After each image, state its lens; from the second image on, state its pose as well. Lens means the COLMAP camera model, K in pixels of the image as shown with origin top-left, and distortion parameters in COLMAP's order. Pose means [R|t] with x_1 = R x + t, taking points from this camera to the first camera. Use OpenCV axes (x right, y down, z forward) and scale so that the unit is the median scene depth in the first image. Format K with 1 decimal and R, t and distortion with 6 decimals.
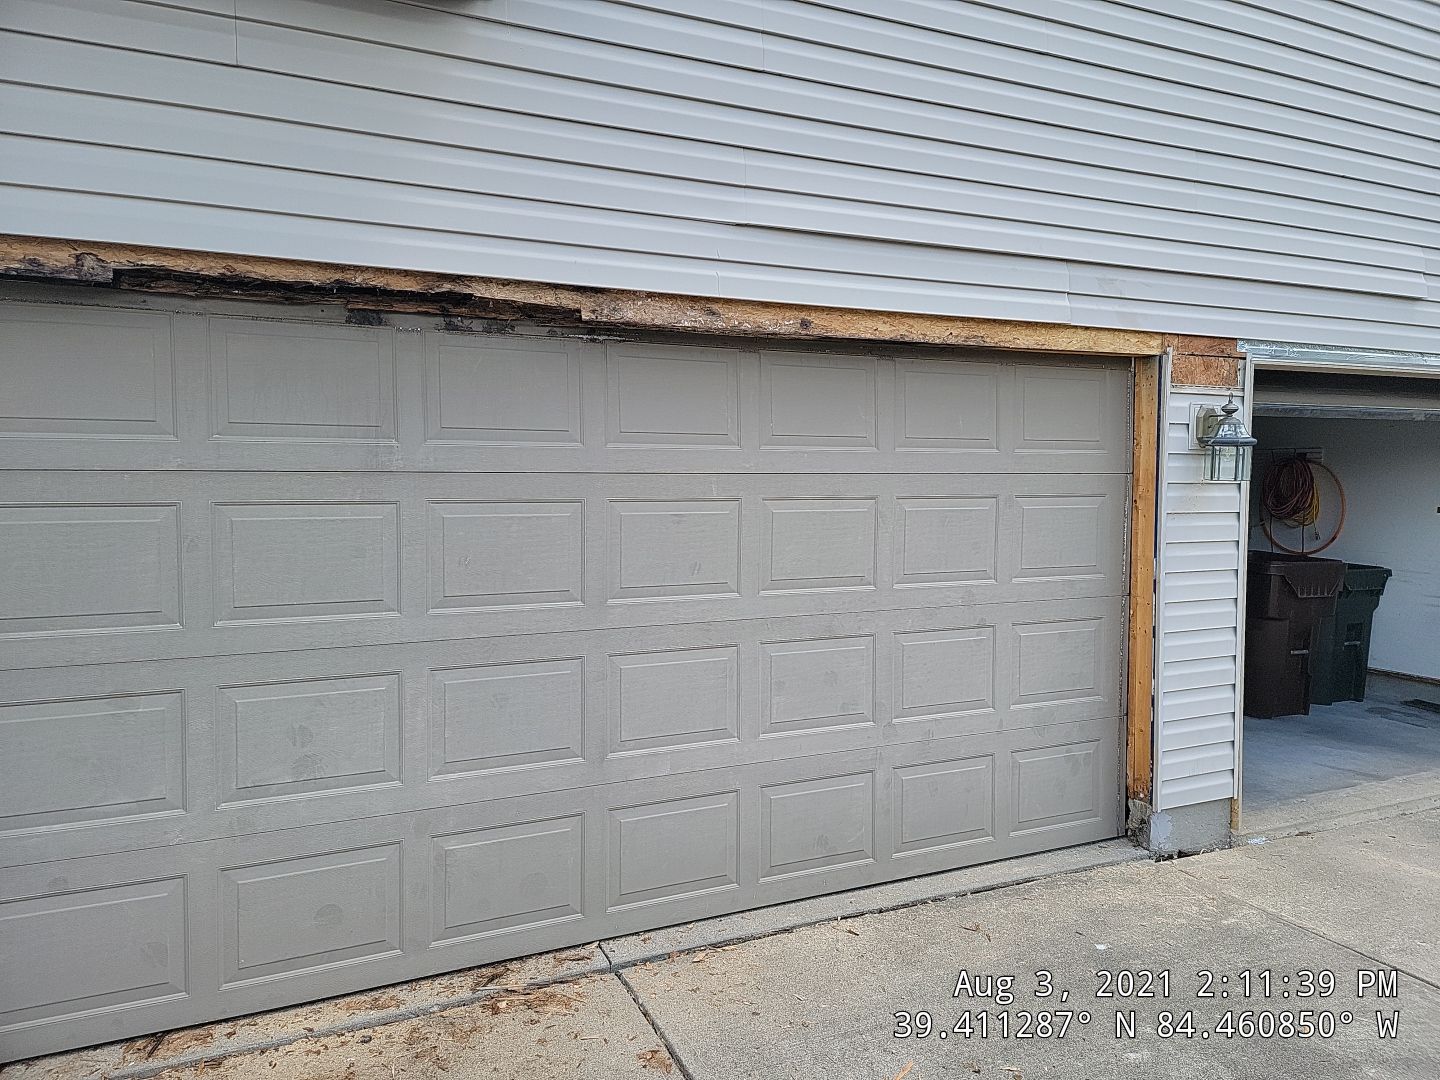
lens RADIAL K [[973.4, 0, 726.3], [0, 973.4, 534.6], [0, 0, 1]] dist [0.088408, -0.076488]
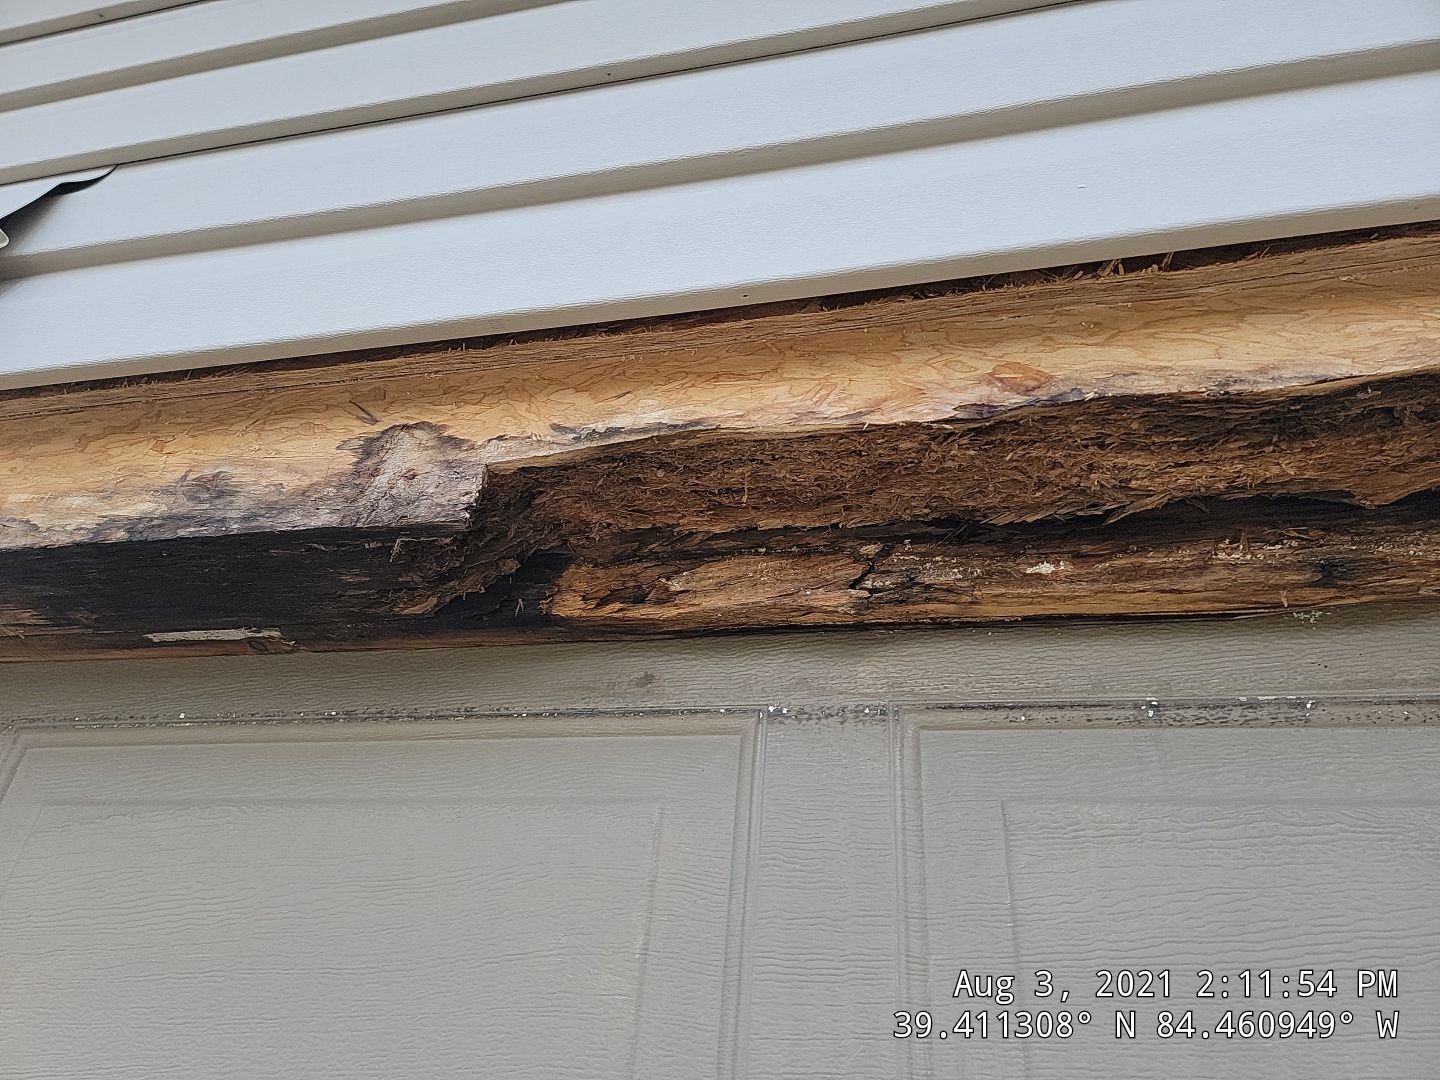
lens RADIAL K [[982.1, 0, 745.9], [0, 982.1, 550.7], [0, 0, 1]] dist [0.061670, -0.057209]
pose [[0.789847, -0.291147, -0.539792, -0.405240], [-0.120080, 0.789690, -0.601640, -0.119843], [0.601434, 0.540022, 0.588773, 0.794328]]
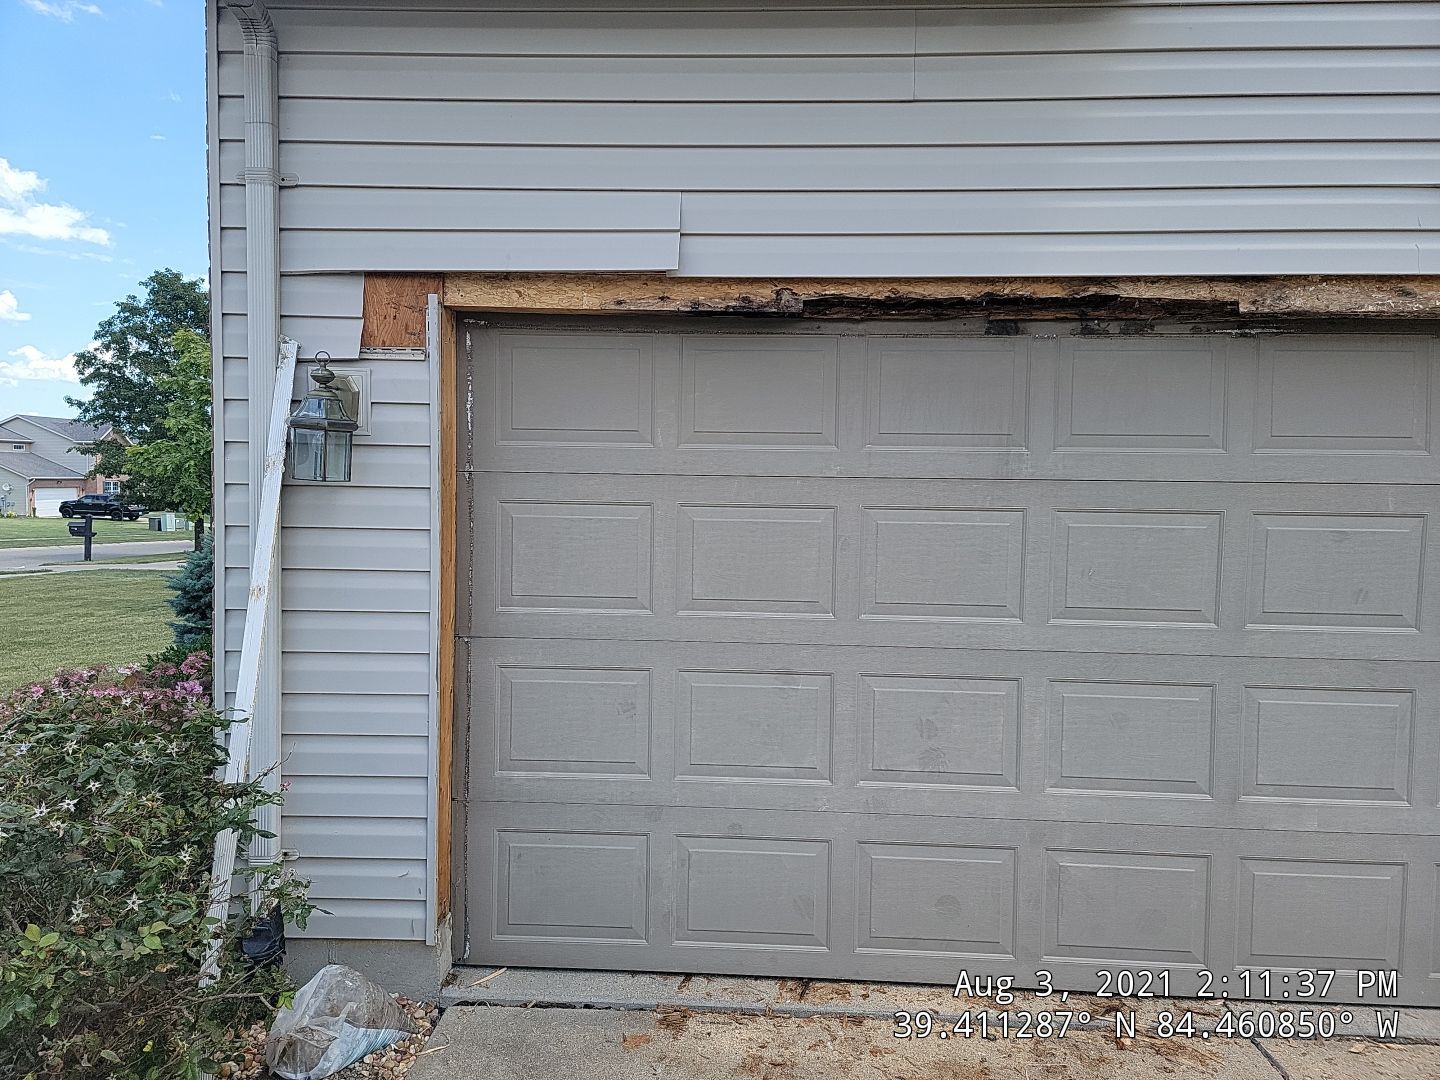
lens RADIAL K [[973.4, 0, 726.3], [0, 973.4, 534.6], [0, 0, 1]] dist [0.088408, -0.076488]
pose [[0.889258, 0.039404, -0.455706, -0.147876], [-0.040369, 0.999156, 0.007621, -0.002942], [0.455621, 0.011619, 0.890098, -0.030185]]
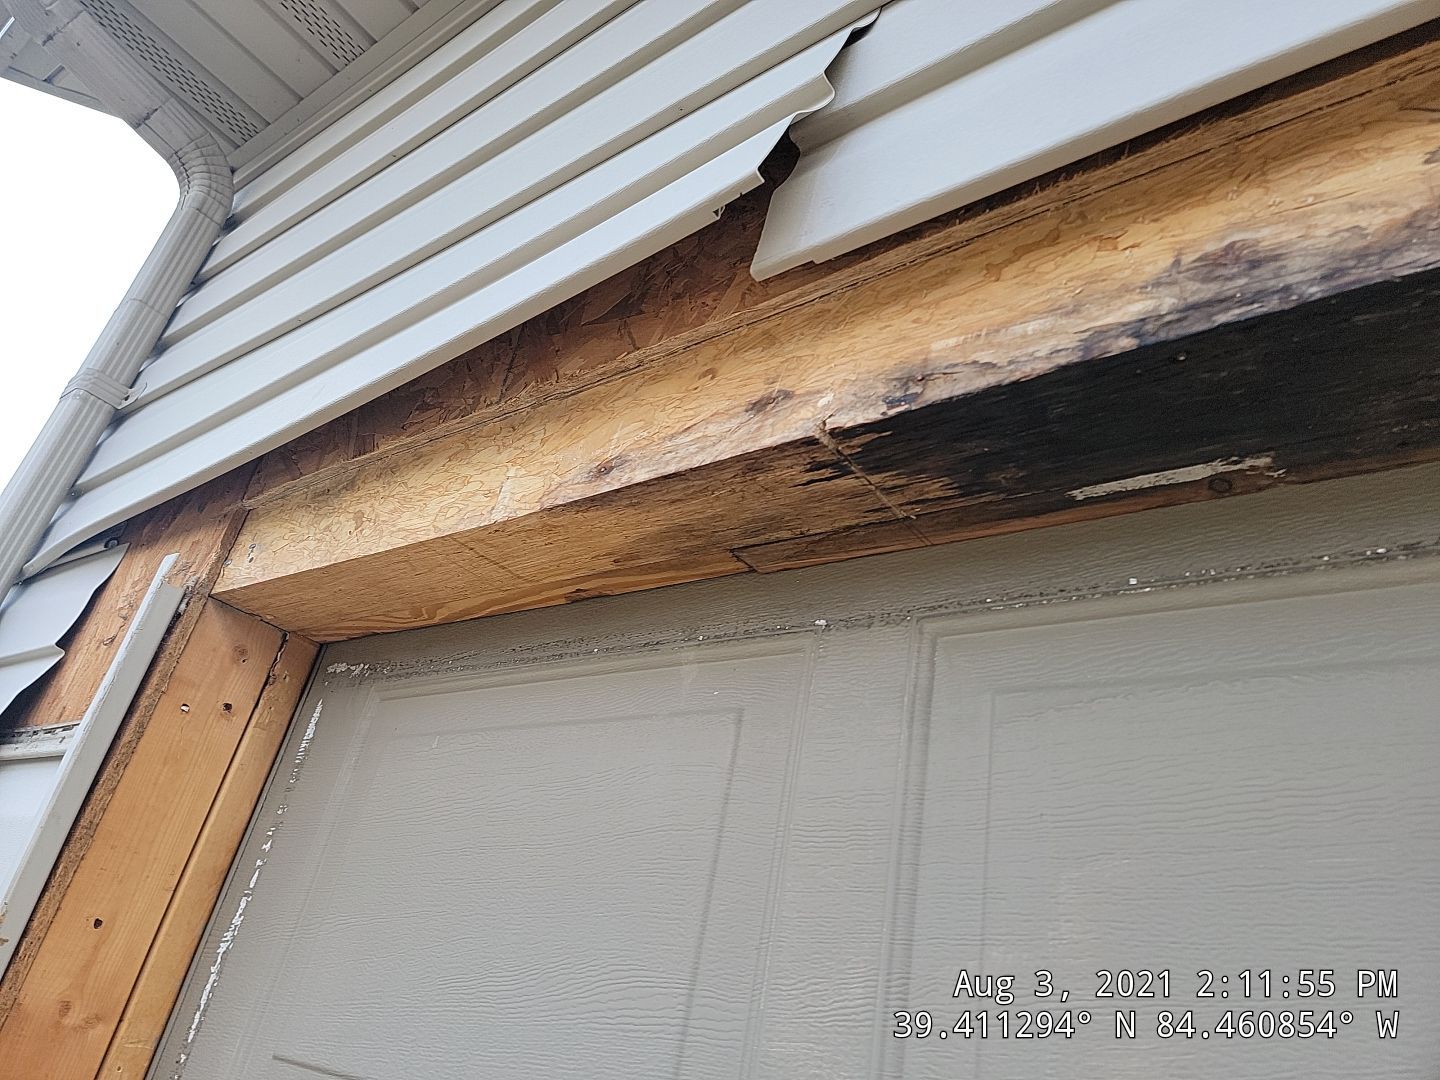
lens RADIAL K [[986.1, 0, 720.0], [0, 986.1, 540.0], [0, 0, 1]] dist [0.068540, -0.056585]
pose [[0.460237, -0.356972, -0.812867, -0.511167], [-0.245111, 0.828921, -0.502802, -0.105256], [0.853289, 0.430651, 0.294002, 0.749634]]
